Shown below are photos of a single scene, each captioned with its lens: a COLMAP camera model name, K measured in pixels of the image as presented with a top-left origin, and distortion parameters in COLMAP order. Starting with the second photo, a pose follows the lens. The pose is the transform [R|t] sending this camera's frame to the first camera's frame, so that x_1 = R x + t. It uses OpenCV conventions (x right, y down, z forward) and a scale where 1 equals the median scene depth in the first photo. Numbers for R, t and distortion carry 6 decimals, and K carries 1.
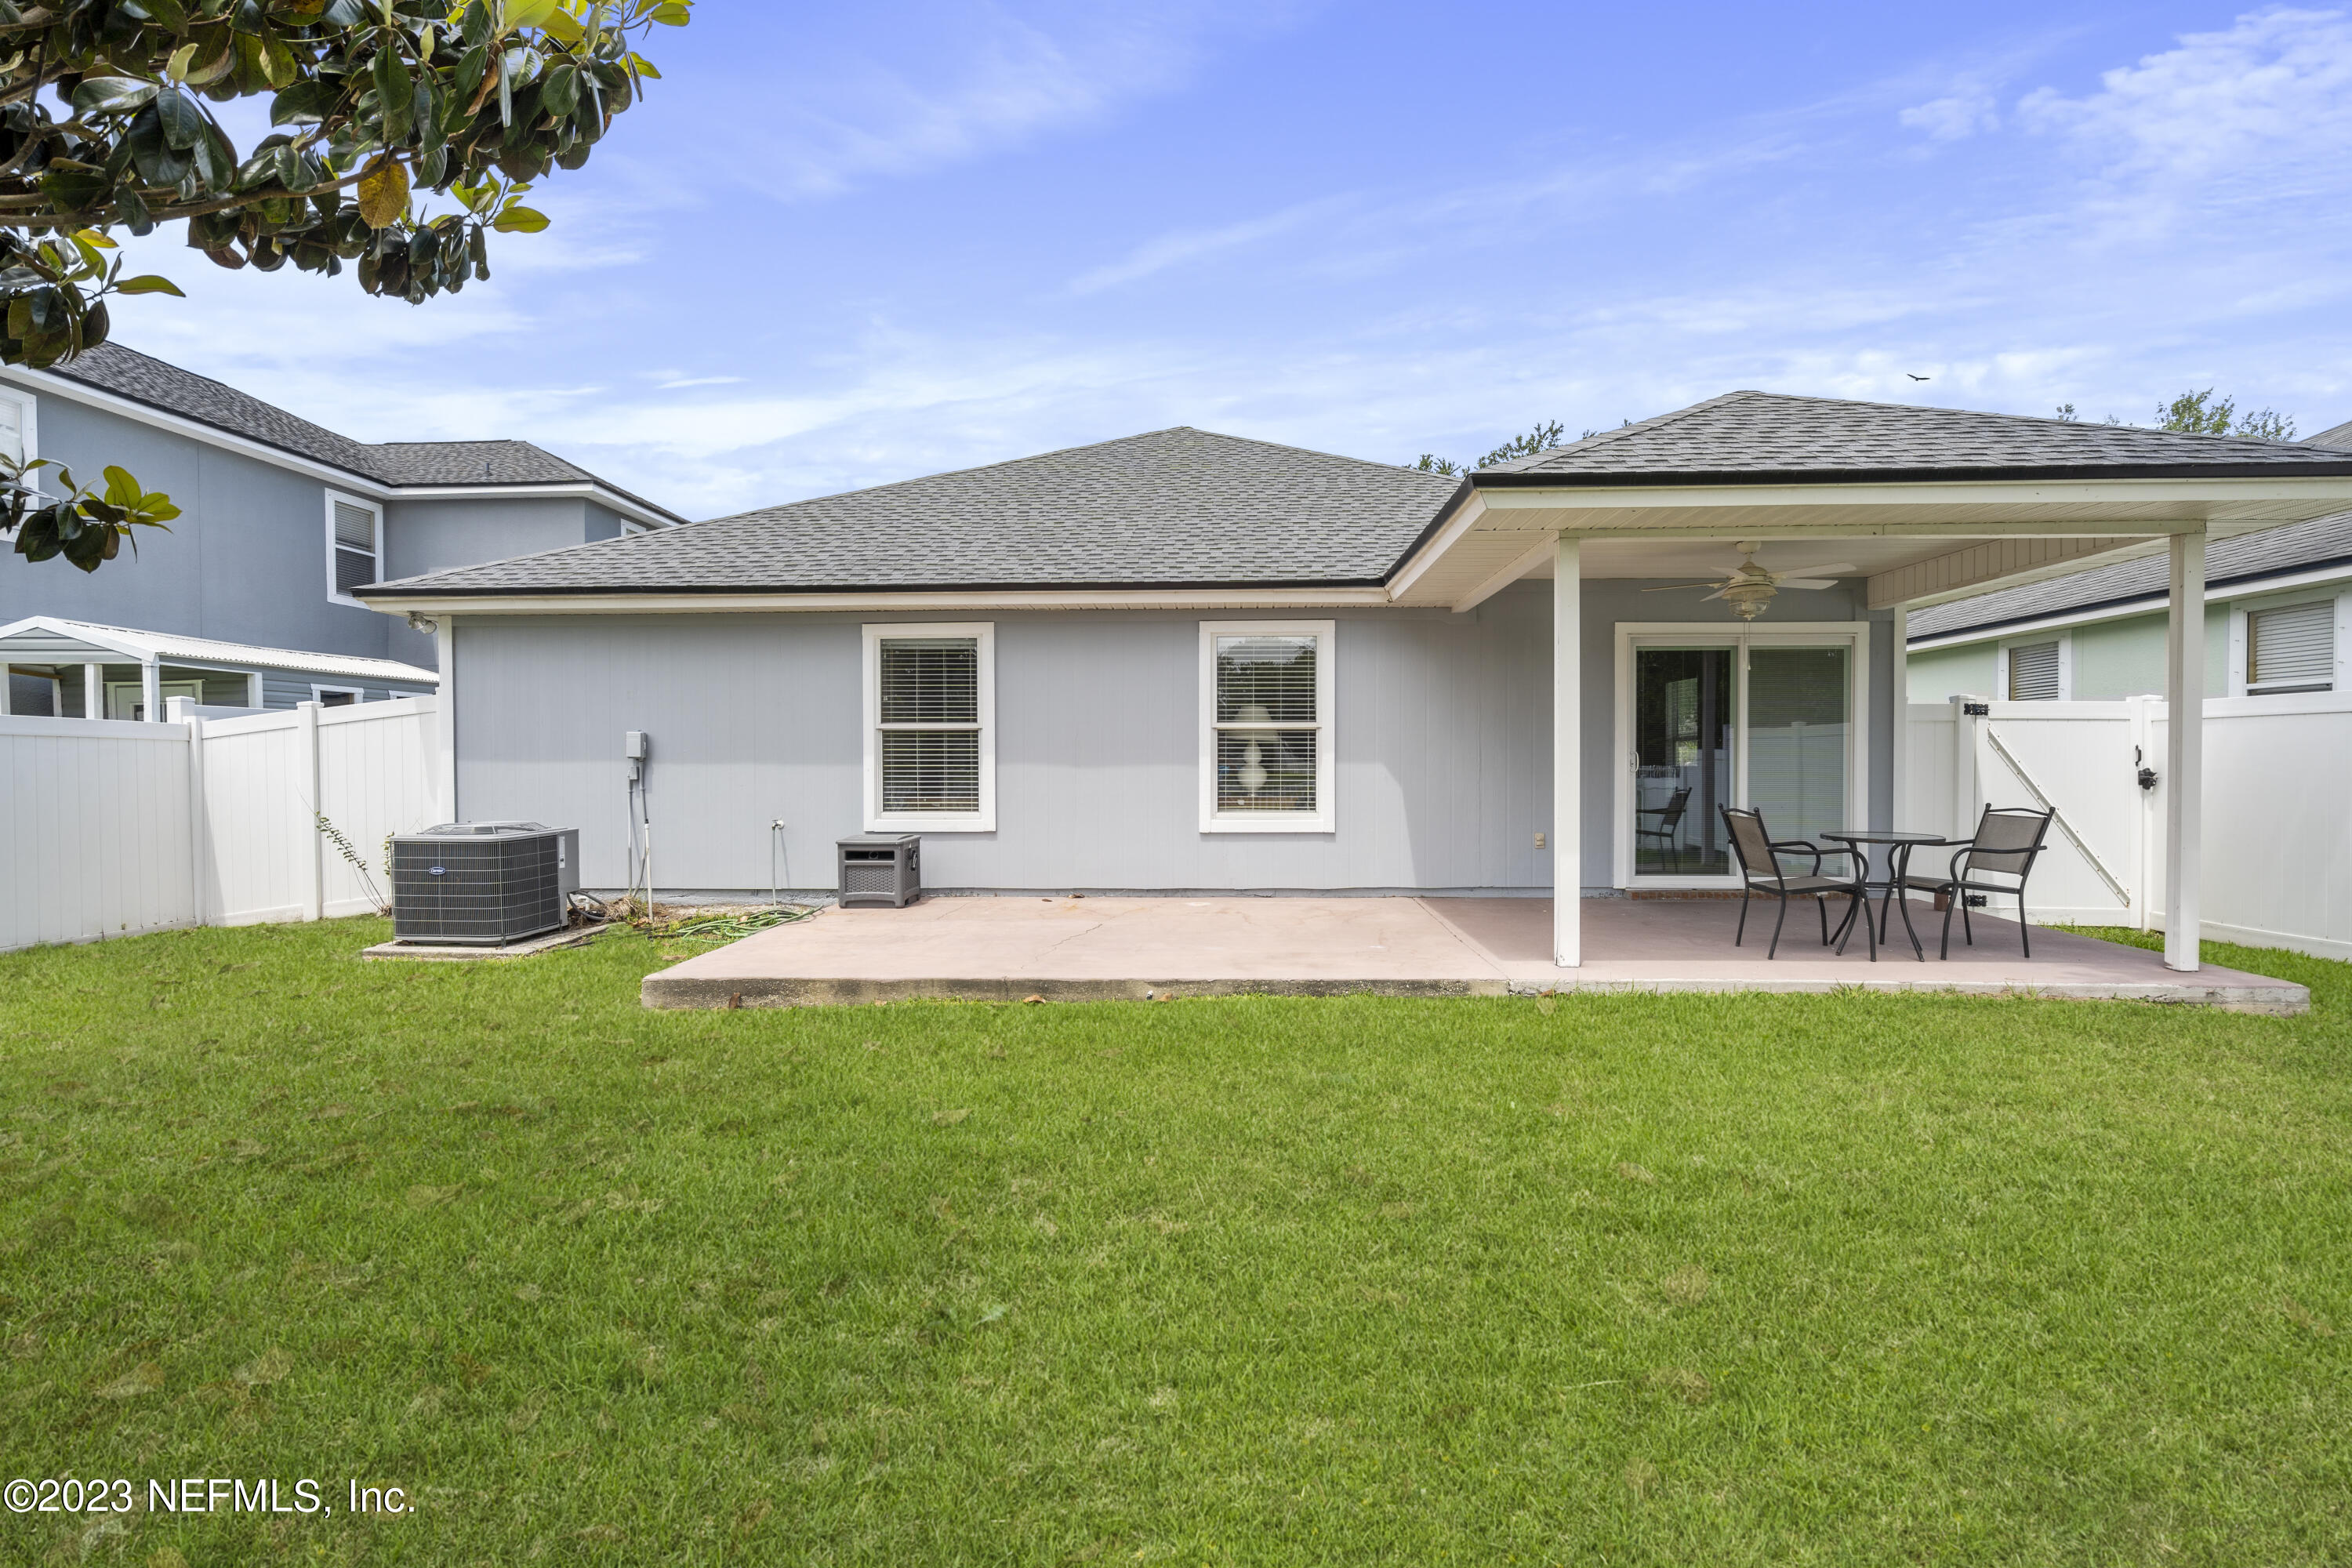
lens RADIAL K [[1104.9, 0, 1172.4], [0, 1104.9, 780.6], [0, 0, 1]] dist [0.000859, 0.000263]
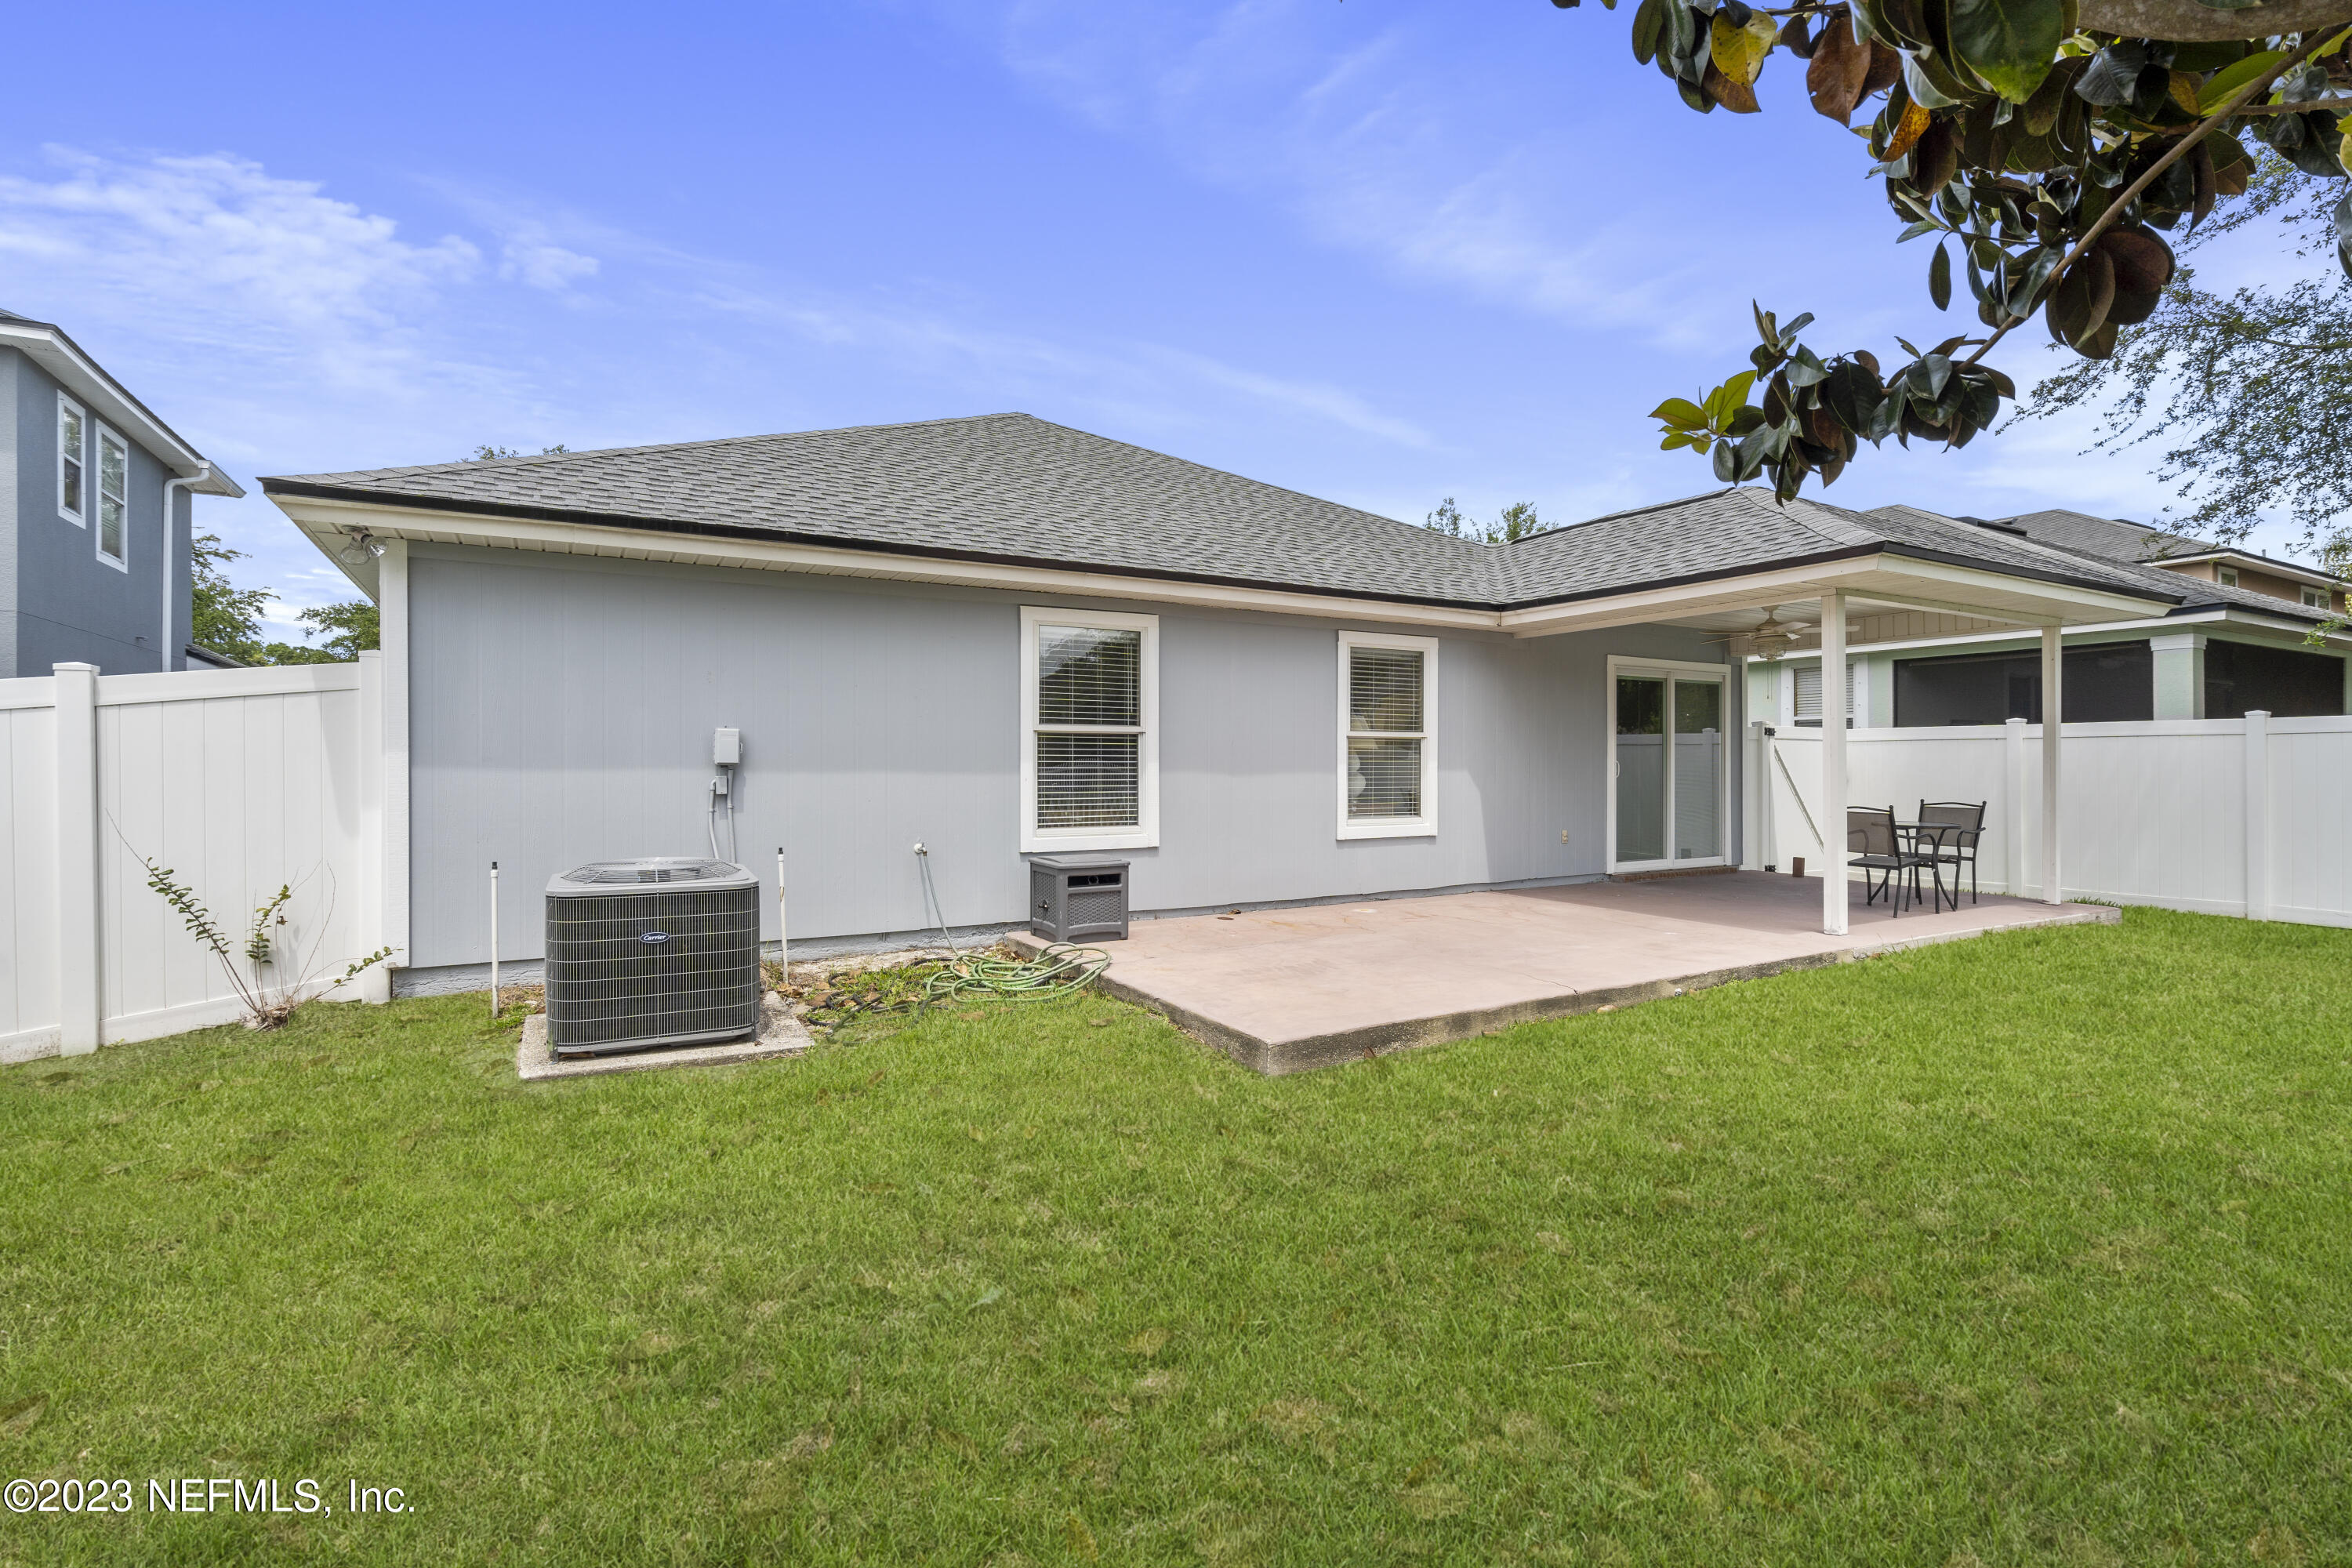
lens RADIAL K [[1098.6, 0, 1174.3], [0, 1098.6, 763.6], [0, 0, 1]] dist [-0.000221, 0.001106]
pose [[0.841153, 0.002365, 0.540792, -0.648017], [0.007203, 0.999853, -0.015575, -0.007996], [-0.540749, 0.016996, 0.841012, 0.242358]]
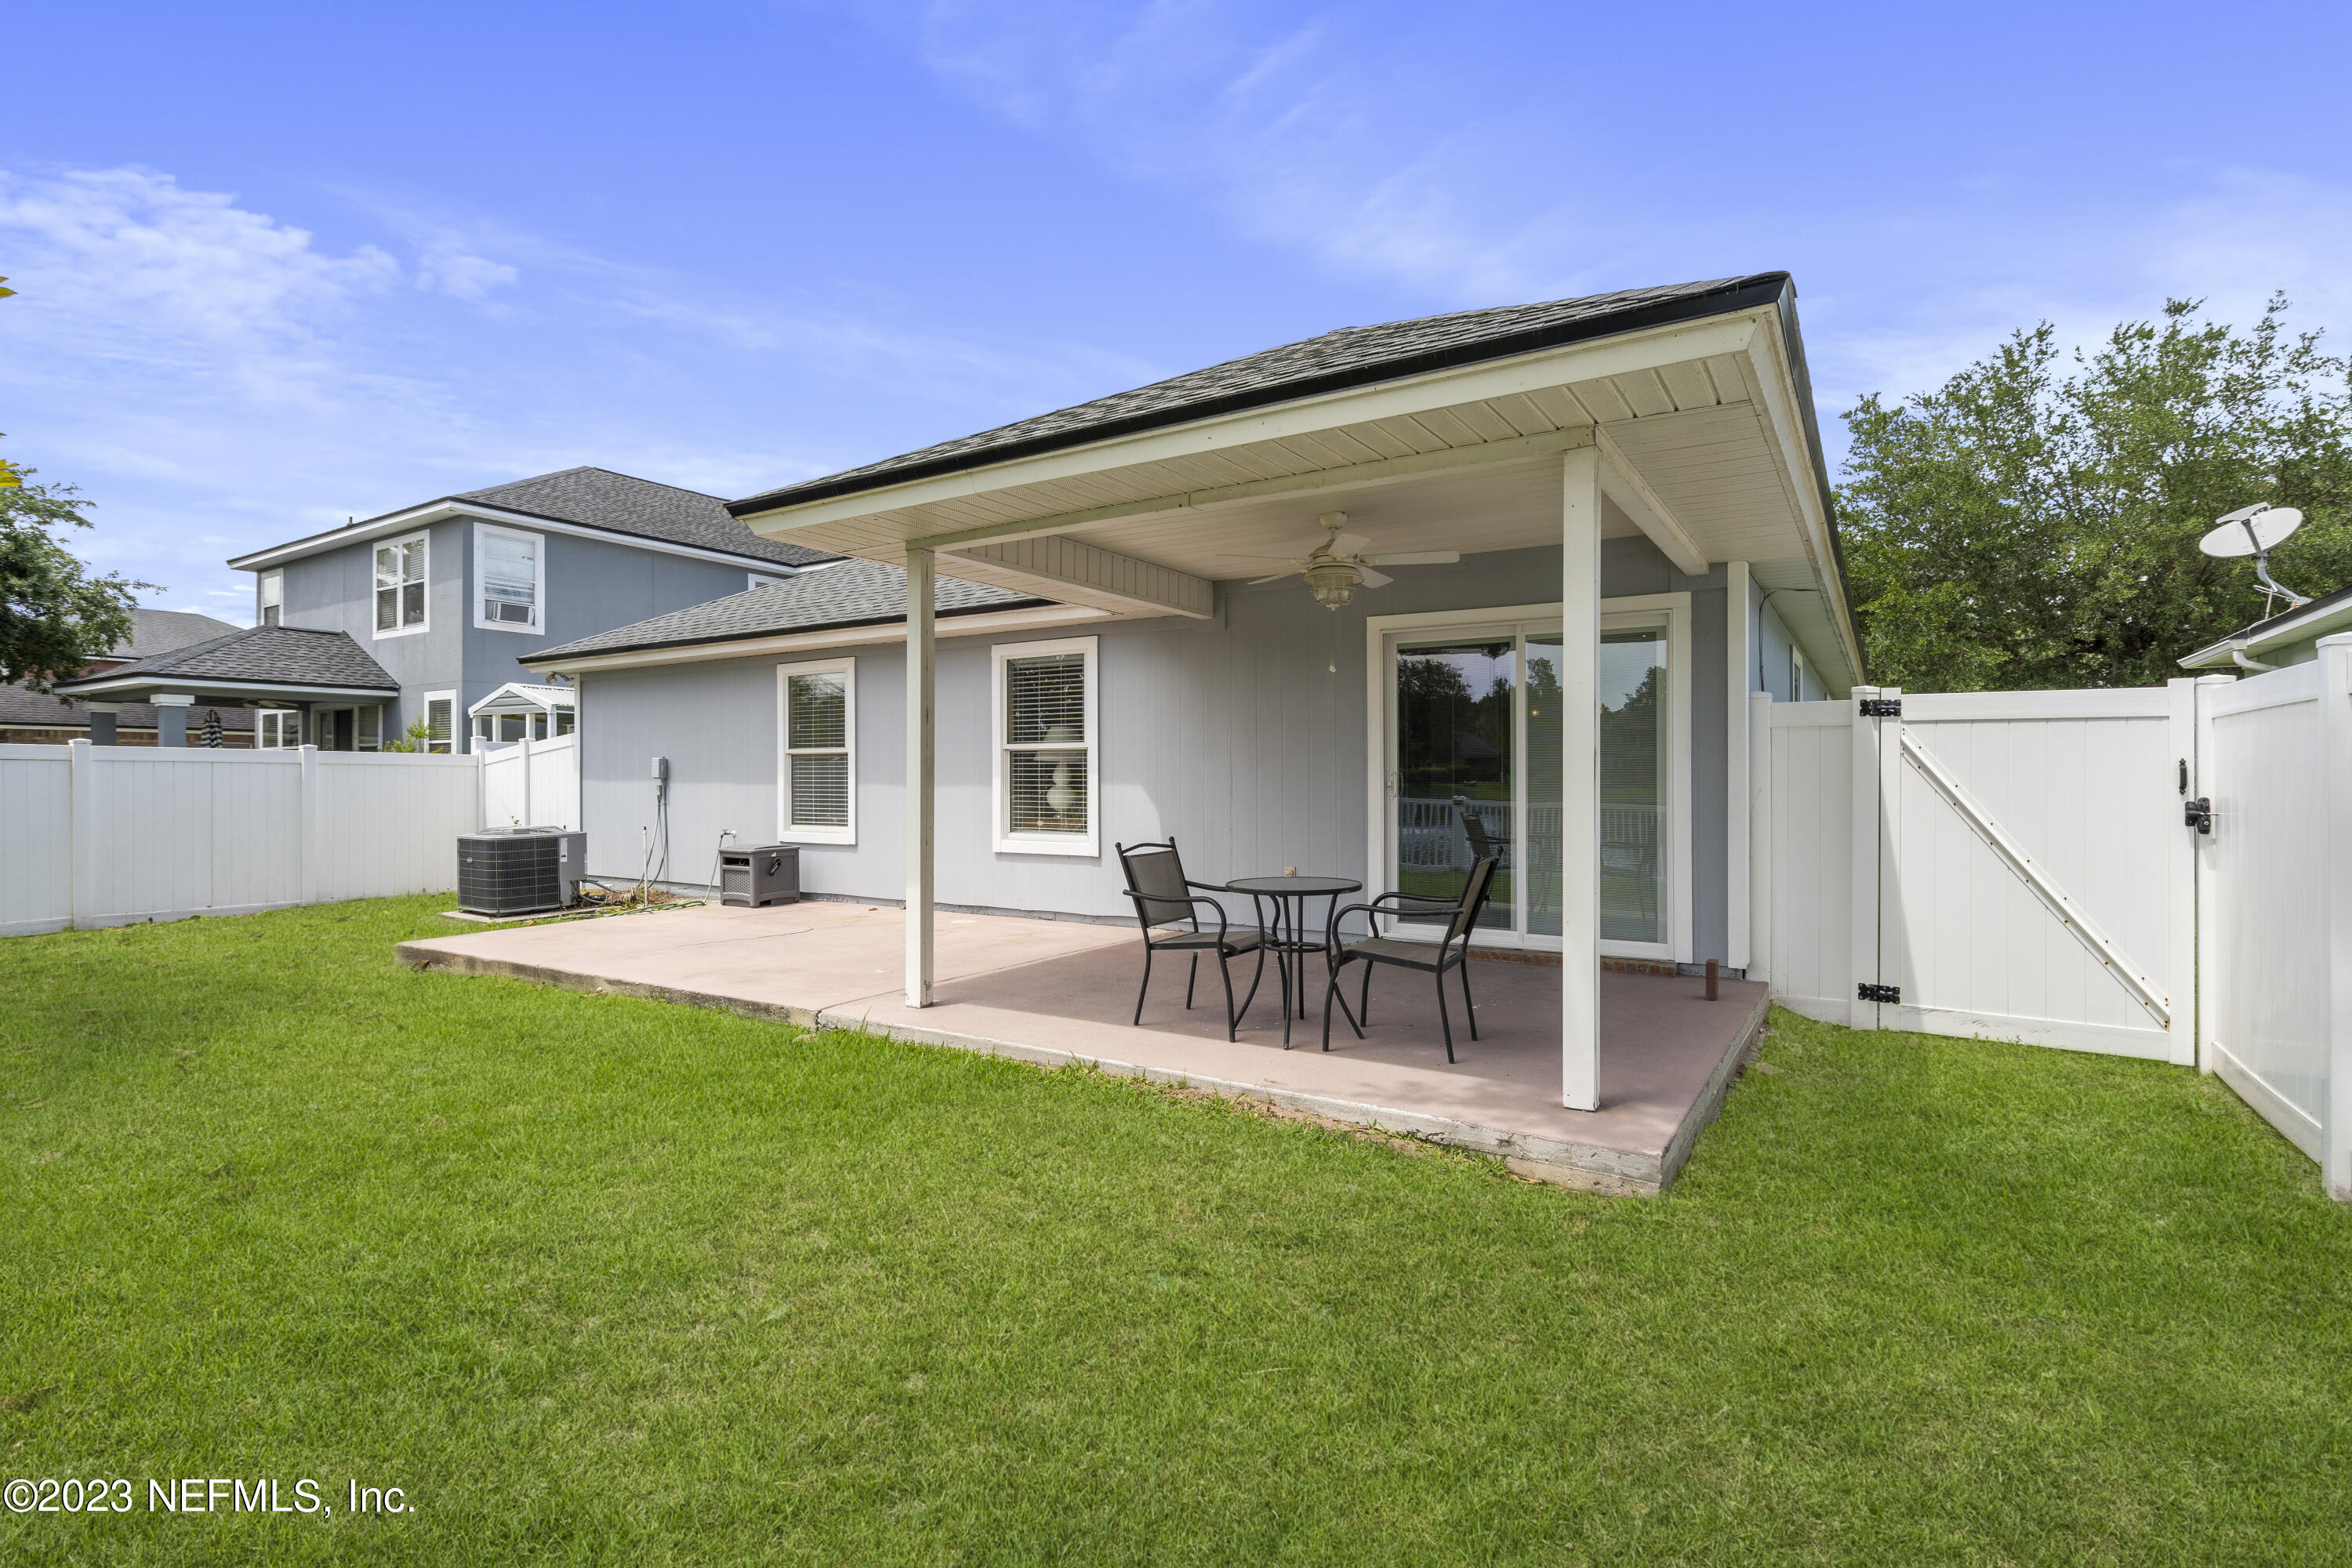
lens RADIAL K [[1109.2, 0, 1176.1], [0, 1109.2, 787.7], [0, 0, 1]] dist [-0.002154, 0.000140]
pose [[0.864273, 0.005021, -0.502998, 0.693166], [-0.007951, 0.999962, -0.003680, -0.010162], [0.502960, 0.007180, 0.864280, 0.202695]]
